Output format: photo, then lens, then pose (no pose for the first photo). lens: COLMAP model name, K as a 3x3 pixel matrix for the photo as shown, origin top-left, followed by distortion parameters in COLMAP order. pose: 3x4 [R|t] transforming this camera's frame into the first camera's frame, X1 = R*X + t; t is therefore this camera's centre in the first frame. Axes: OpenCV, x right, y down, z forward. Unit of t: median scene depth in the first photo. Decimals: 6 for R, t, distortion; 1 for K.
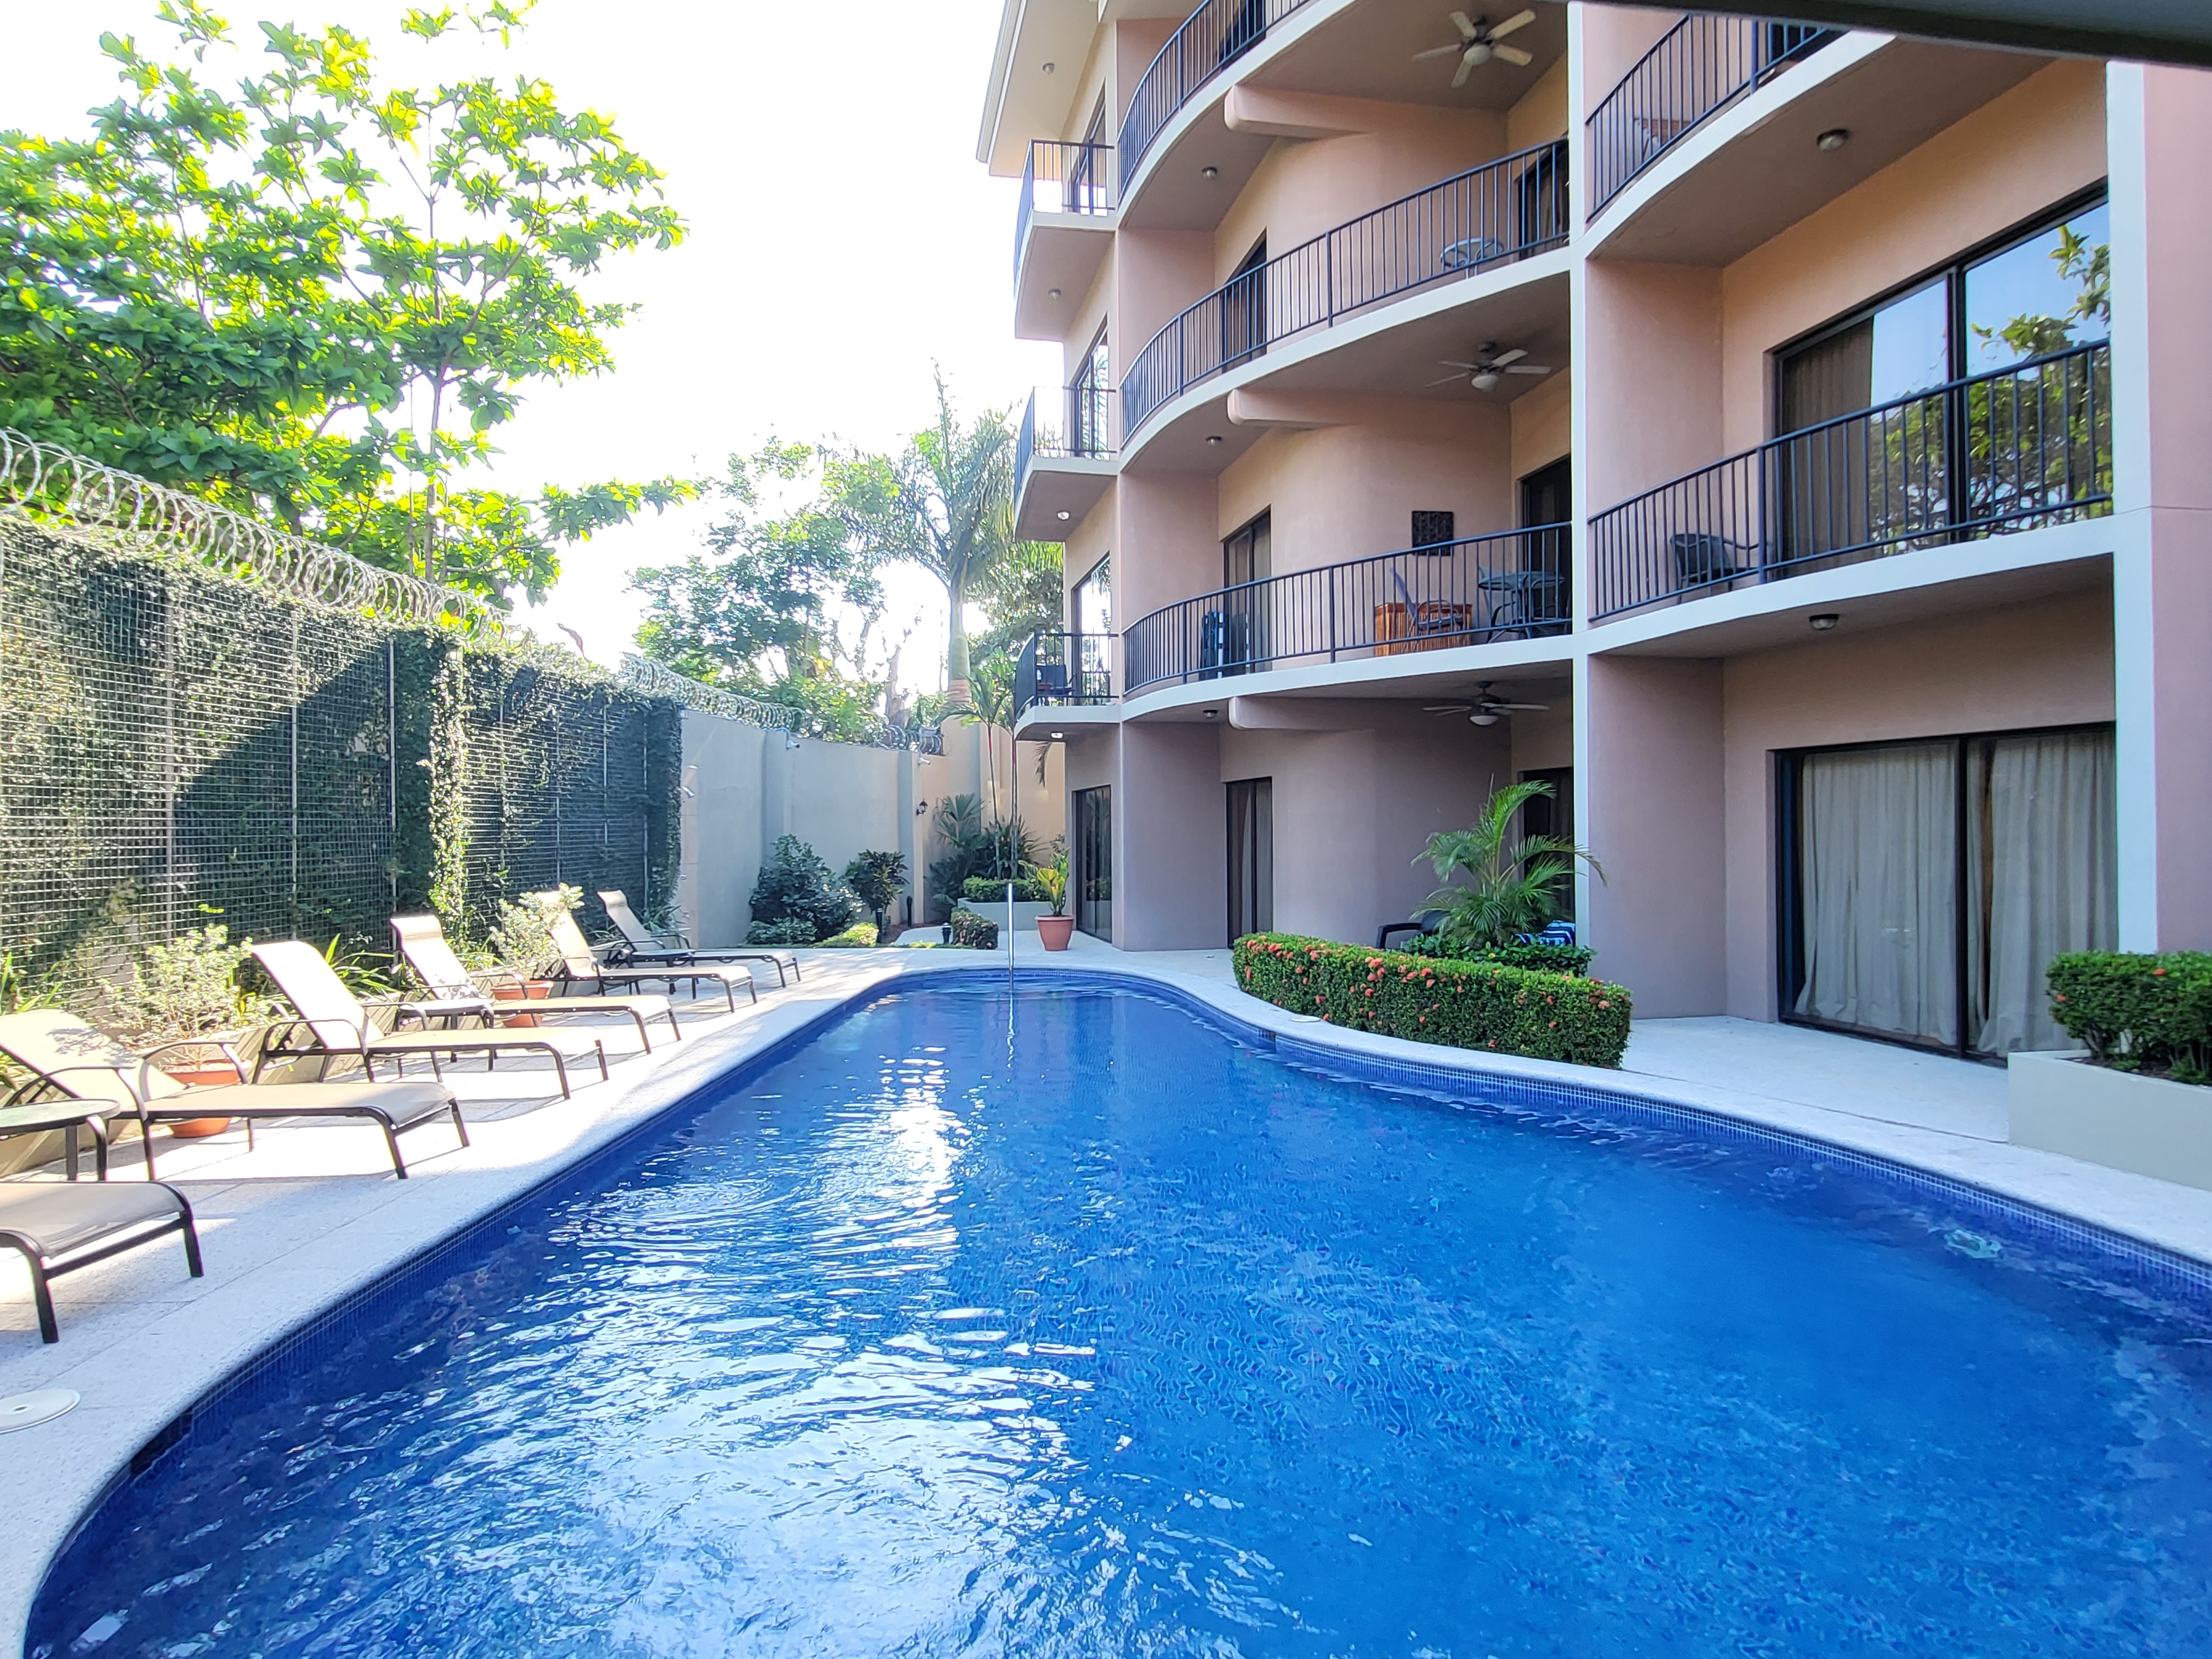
lens RADIAL K [[1252.6, 0, 1098.9], [0, 1252.6, 823.1], [0, 0, 1]] dist [0.002517, -0.001786]
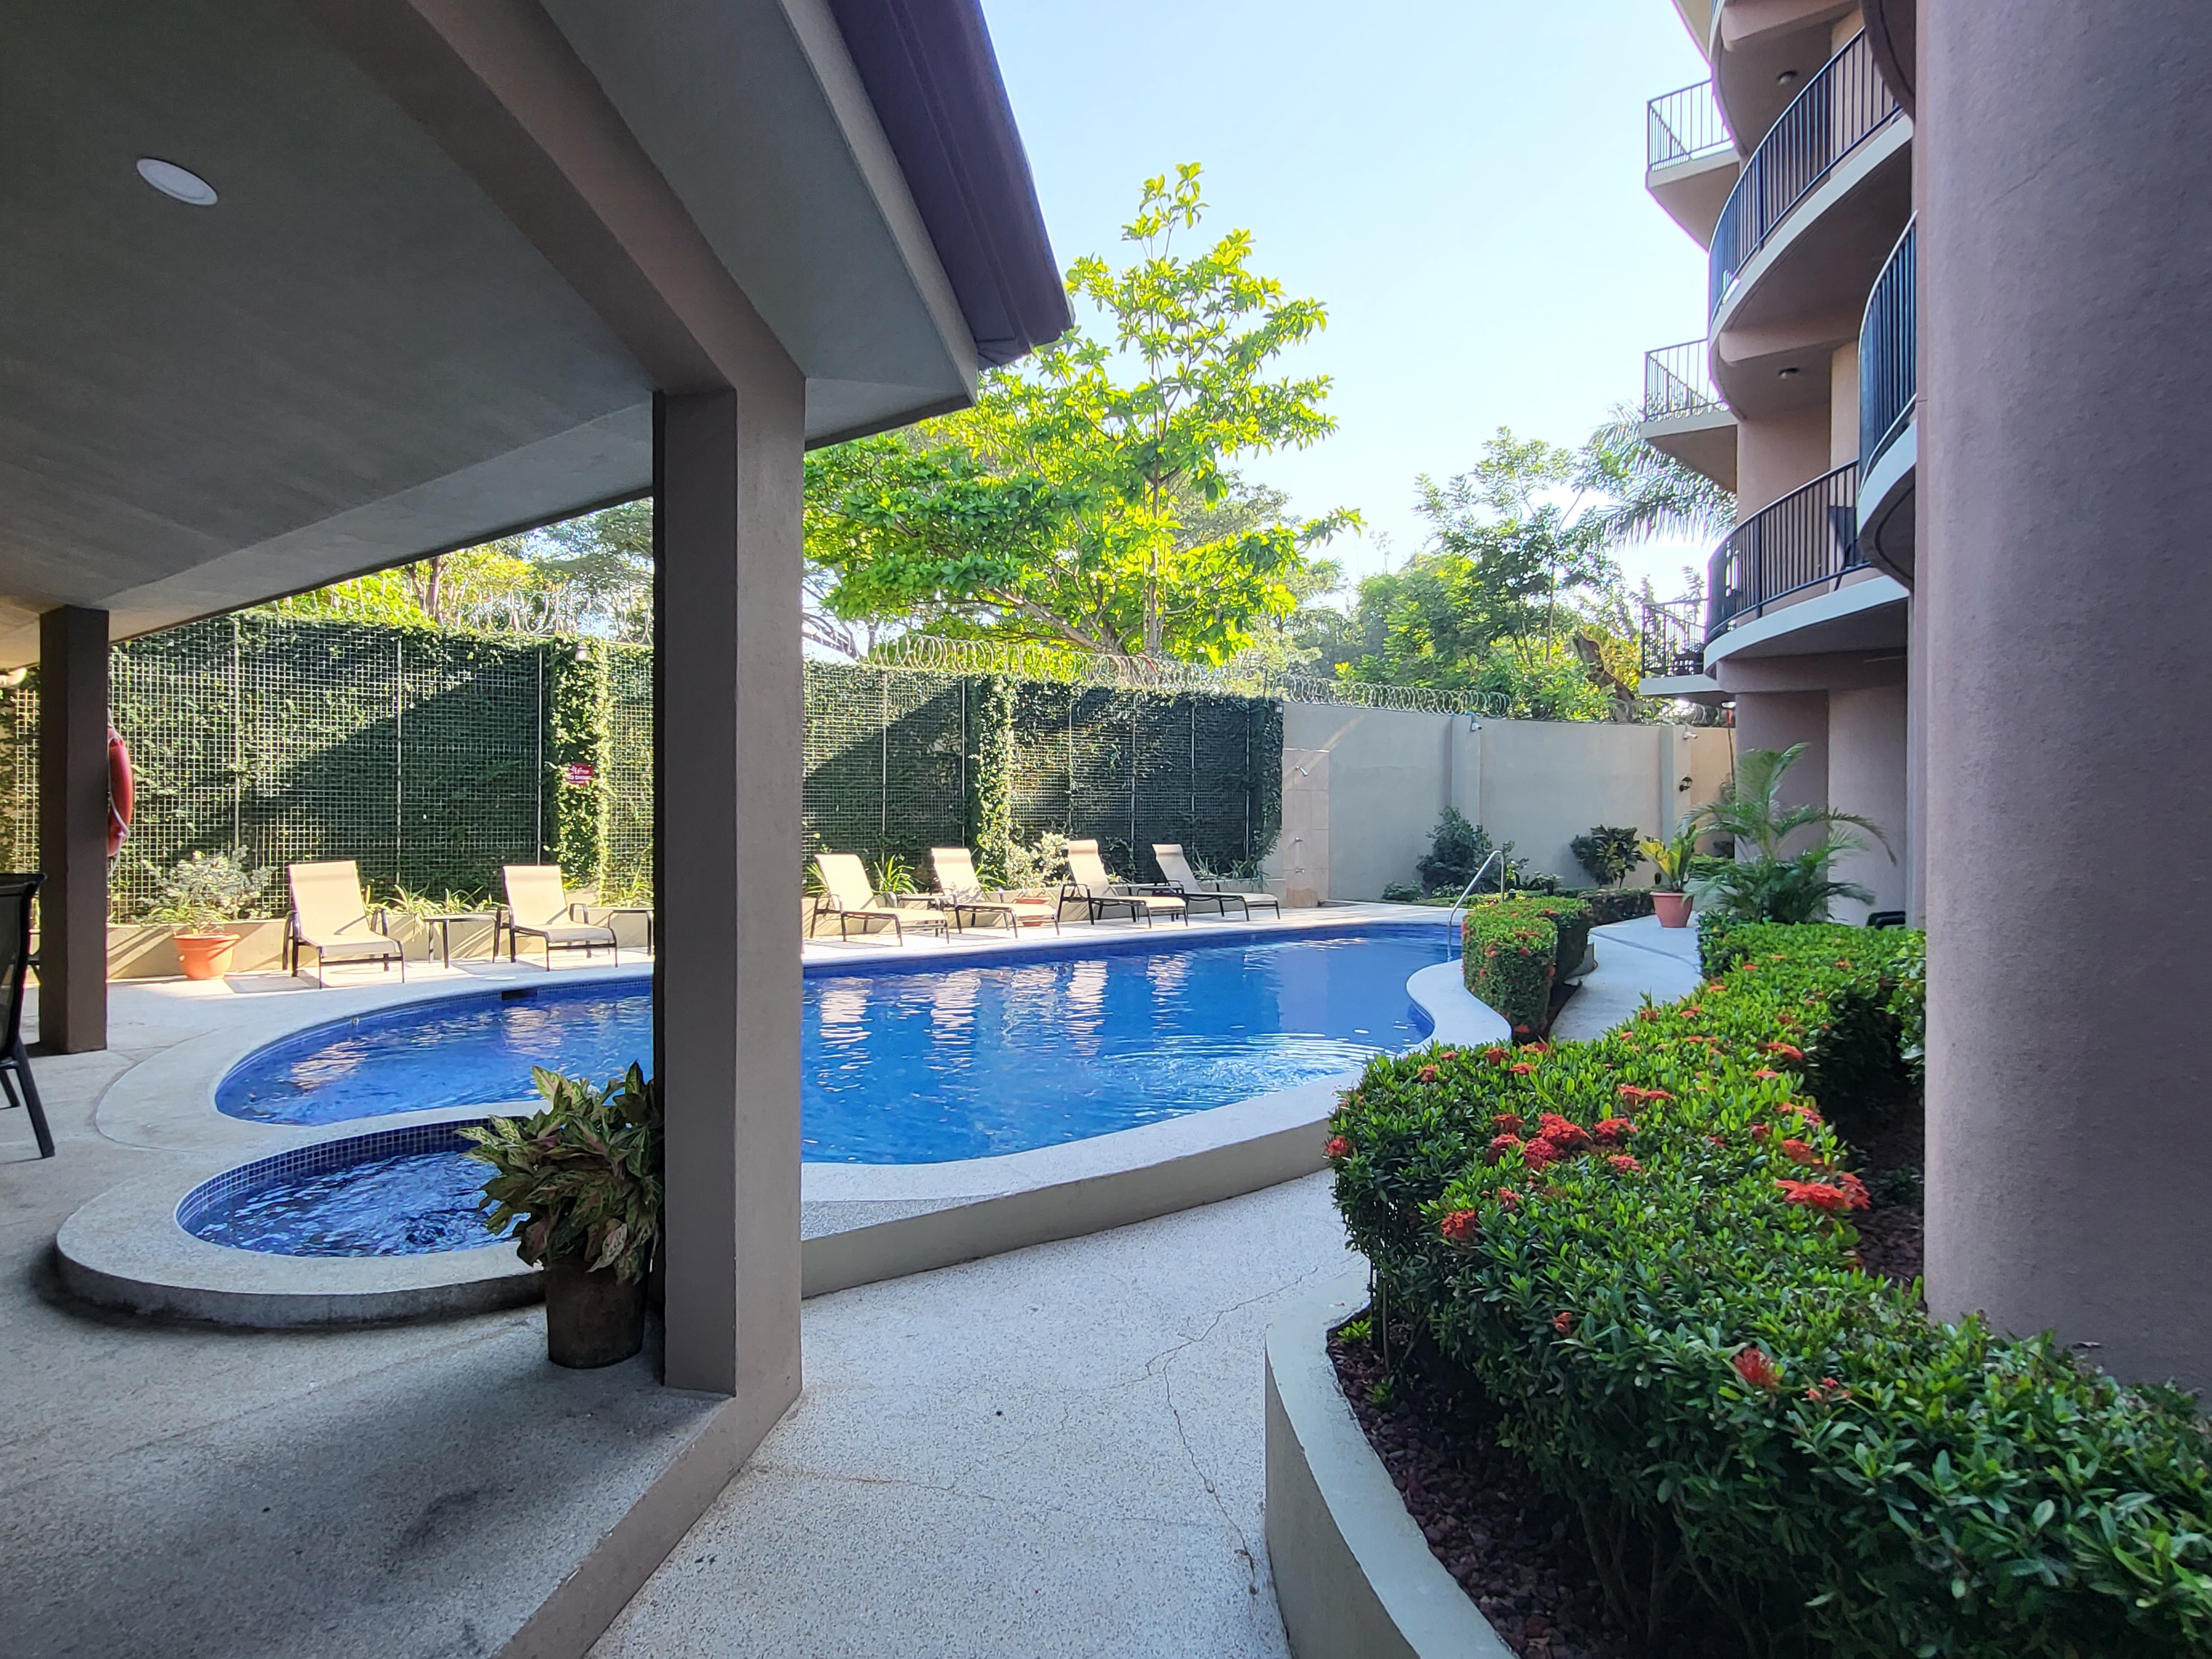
lens RADIAL K [[1252.6, 0, 1109.0], [0, 1252.6, 818.9], [0, 0, 1]] dist [0.002517, -0.001786]
pose [[0.664582, 0.012744, -0.747107, 0.774538], [-0.004011, 0.999901, 0.013488, 0.010452], [0.747205, -0.005968, 0.664567, 0.043321]]
